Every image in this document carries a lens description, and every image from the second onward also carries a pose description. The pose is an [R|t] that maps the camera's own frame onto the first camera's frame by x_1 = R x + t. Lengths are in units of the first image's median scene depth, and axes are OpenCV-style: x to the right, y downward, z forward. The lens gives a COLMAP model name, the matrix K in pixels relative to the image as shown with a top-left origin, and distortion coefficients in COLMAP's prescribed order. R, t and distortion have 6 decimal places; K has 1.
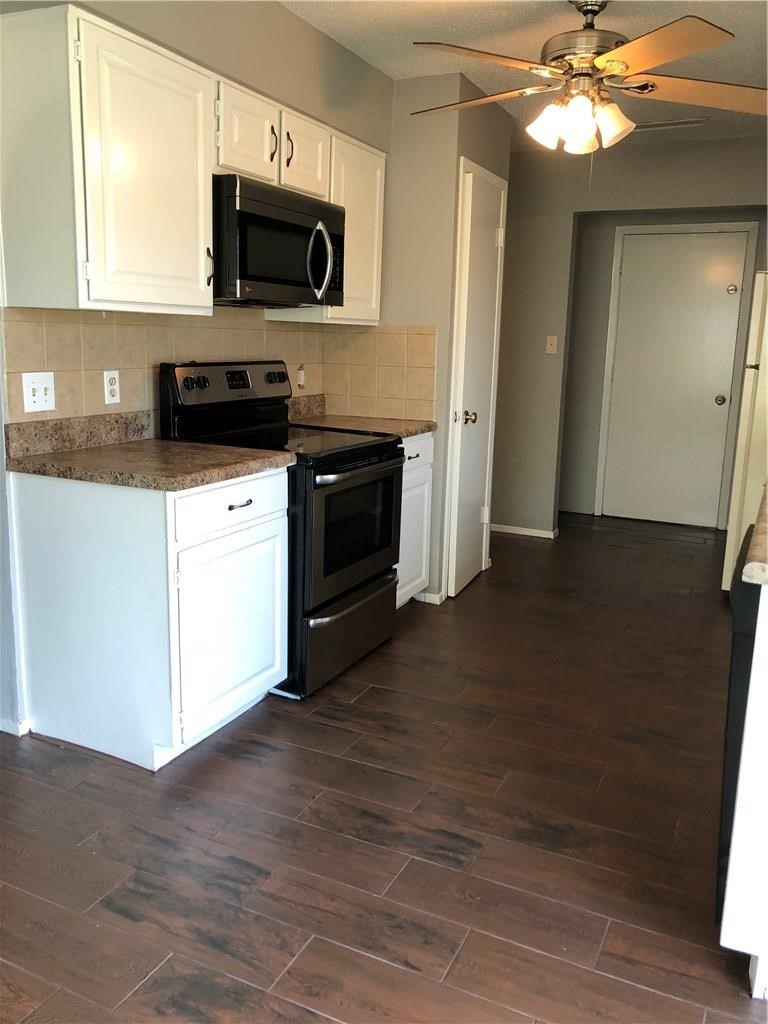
lens RADIAL K [[844.6, 0, 384.4], [0, 844.6, 510.4], [0, 0, 1]] dist [0.039537, -0.005333]
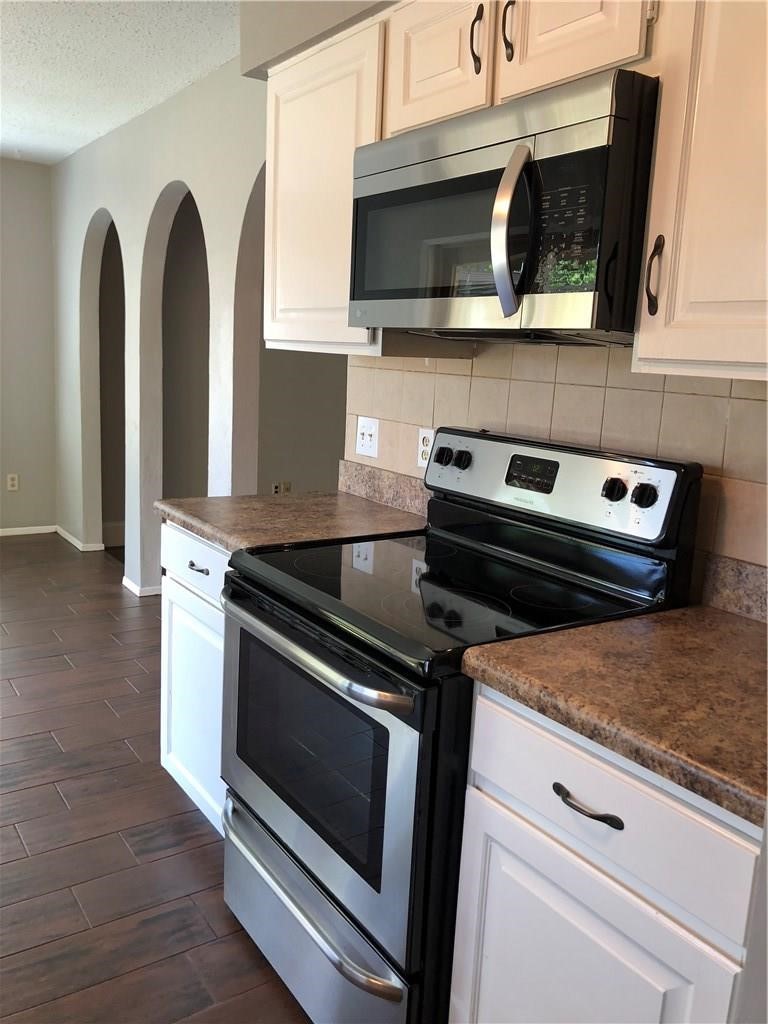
lens RADIAL K [[844.6, 0, 385.2], [0, 844.6, 510.9], [0, 0, 1]] dist [0.039537, -0.005333]
pose [[-0.497411, 0.101936, -0.861505, 0.431628], [-0.247178, 0.935256, 0.253376, -0.299571], [0.831556, 0.338977, -0.440010, 1.412351]]
